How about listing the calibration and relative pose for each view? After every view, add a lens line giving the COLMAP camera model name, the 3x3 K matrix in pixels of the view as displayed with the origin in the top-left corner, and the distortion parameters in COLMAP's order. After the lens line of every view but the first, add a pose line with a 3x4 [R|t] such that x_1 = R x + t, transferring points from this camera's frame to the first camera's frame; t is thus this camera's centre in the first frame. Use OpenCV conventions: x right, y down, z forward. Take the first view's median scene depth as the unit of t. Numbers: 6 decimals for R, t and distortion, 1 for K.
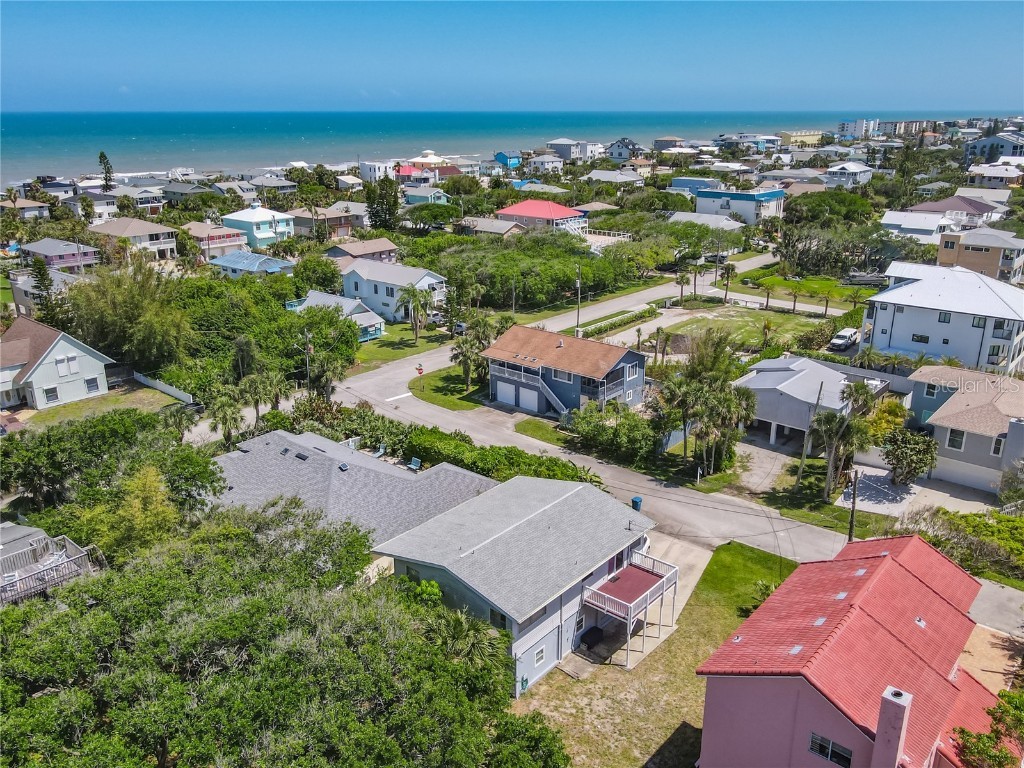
lens RADIAL K [[809.7, 0, 525.5], [0, 809.7, 386.1], [0, 0, 1]] dist [-0.002268, 0.002364]
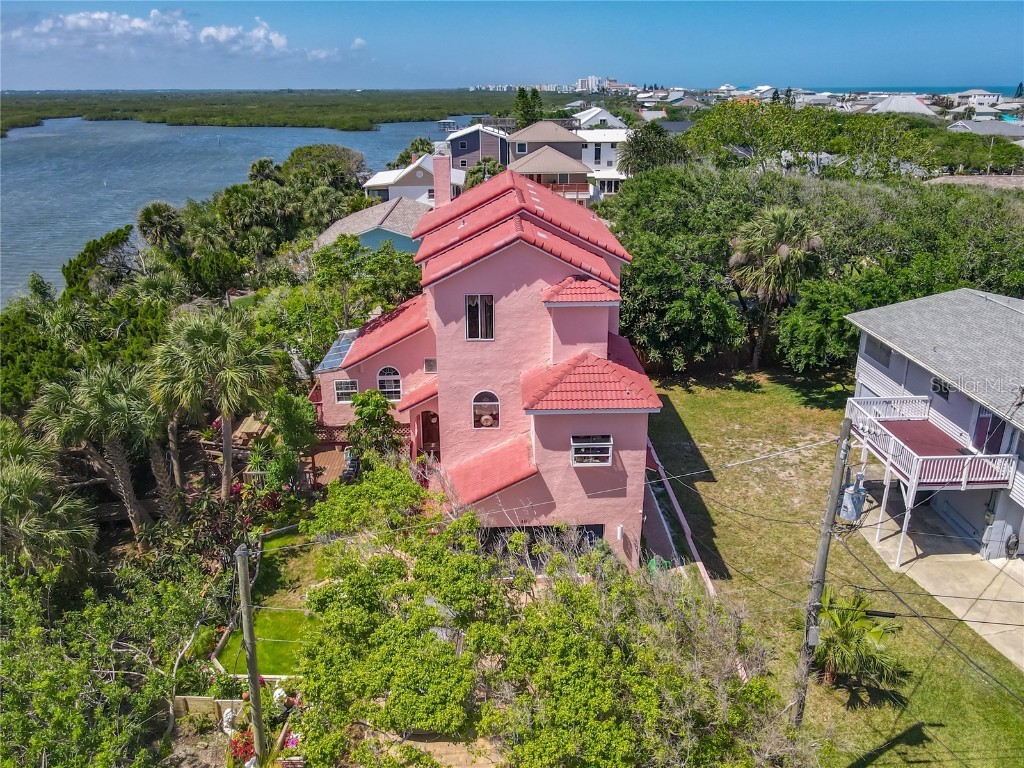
lens RADIAL K [[792.8, 0, 525.5], [0, 792.8, 384.9], [0, 0, 1]] dist [0.002097, 0.009617]
pose [[-0.735486, 0.242265, -0.632747, 0.479119], [-0.213563, 0.803389, 0.555839, -0.034882], [0.643002, 0.543943, -0.539142, 0.745491]]
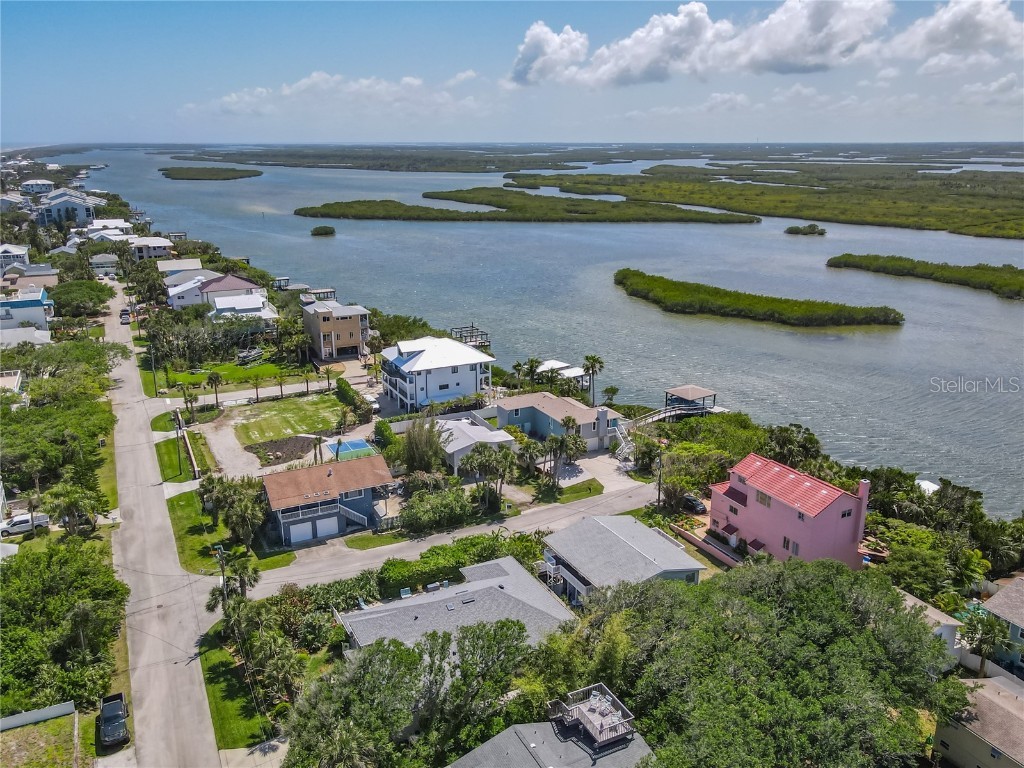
lens RADIAL K [[805.0, 0, 527.6], [0, 805.0, 386.0], [0, 0, 1]] dist [-0.019827, 0.002868]
pose [[0.376243, -0.266376, 0.887404, -1.041014], [0.295501, 0.942261, 0.157556, -0.328216], [-0.878135, 0.202949, 0.433233, 0.261212]]
